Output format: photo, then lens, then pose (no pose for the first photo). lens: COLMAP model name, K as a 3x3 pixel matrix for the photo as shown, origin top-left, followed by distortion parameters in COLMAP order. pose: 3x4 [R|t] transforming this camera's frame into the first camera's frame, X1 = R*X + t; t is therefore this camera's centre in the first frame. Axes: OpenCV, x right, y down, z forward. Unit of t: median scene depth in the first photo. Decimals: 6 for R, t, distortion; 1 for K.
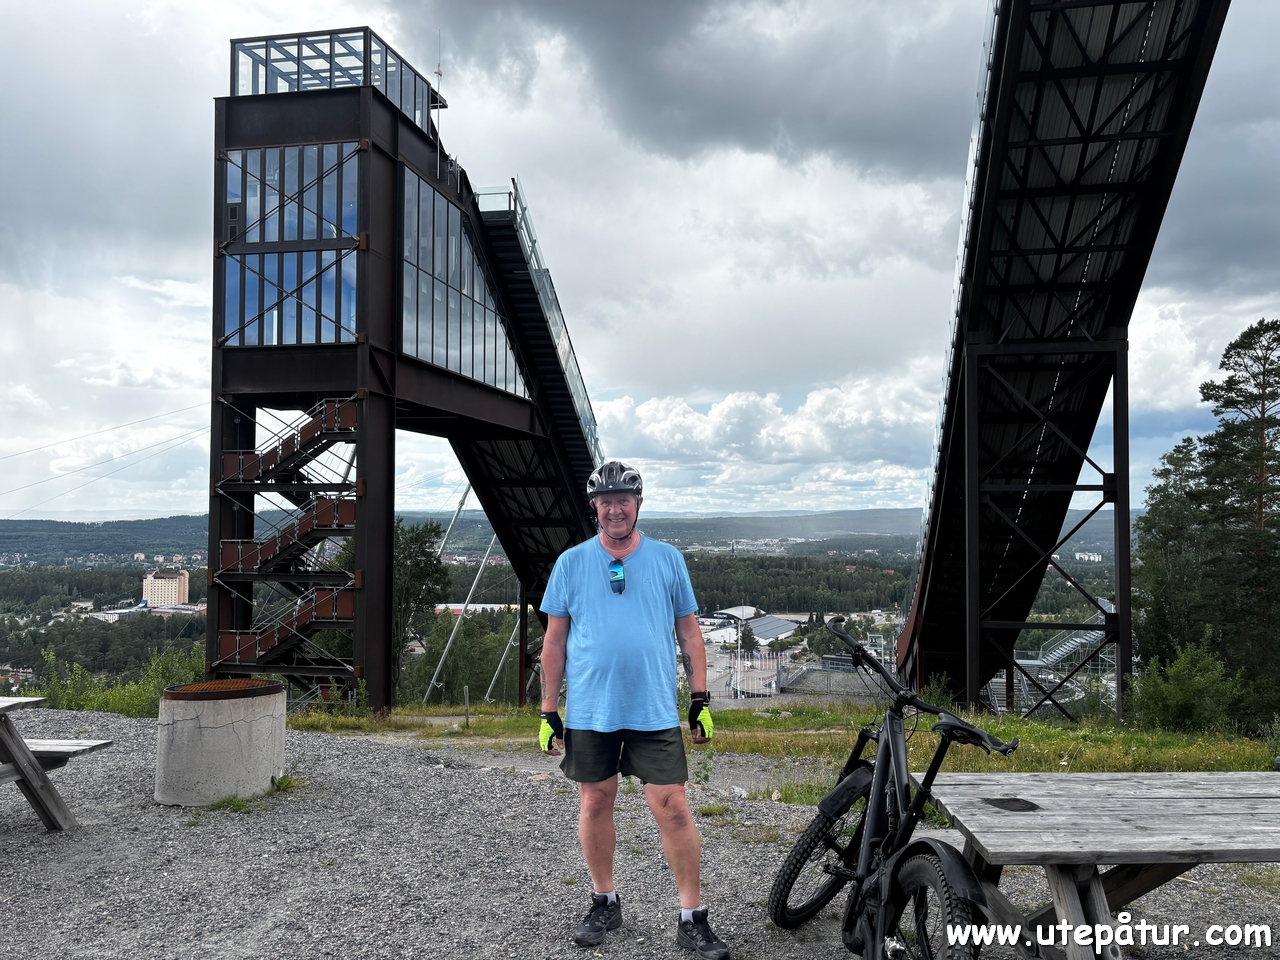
lens RADIAL K [[1011.3, 0, 640.0], [0, 1011.3, 480.0], [0, 0, 1]] dist [0.041616, -0.007179]
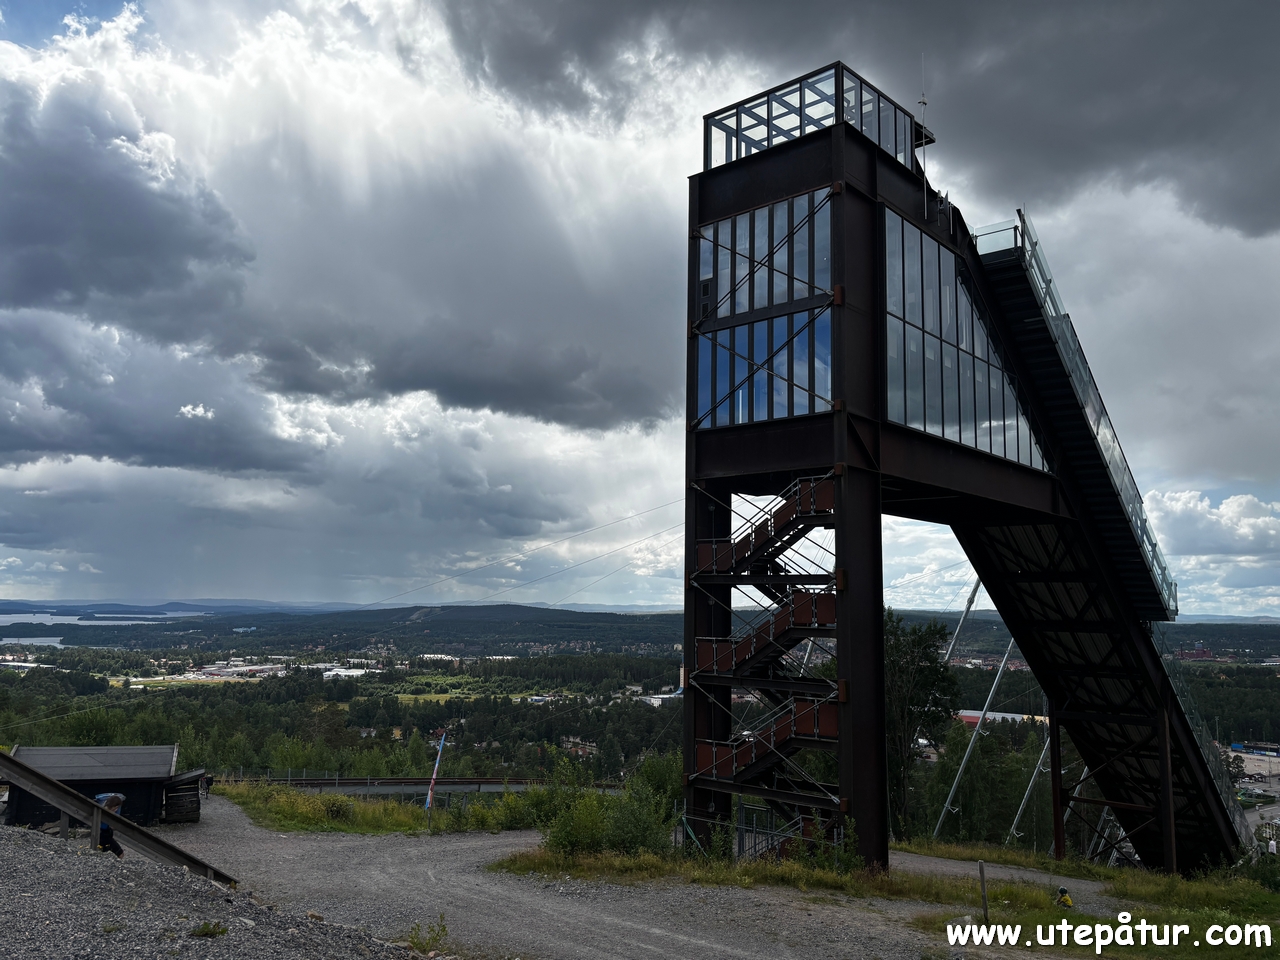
lens RADIAL K [[952.7, 0, 640.0], [0, 952.7, 480.0], [0, 0, 1]] dist [0.041106, -0.007794]
pose [[0.873327, -0.054385, -0.484090, -0.030179], [0.003628, 0.994447, -0.105176, 0.007594], [0.487122, 0.090096, 0.868674, 0.207961]]
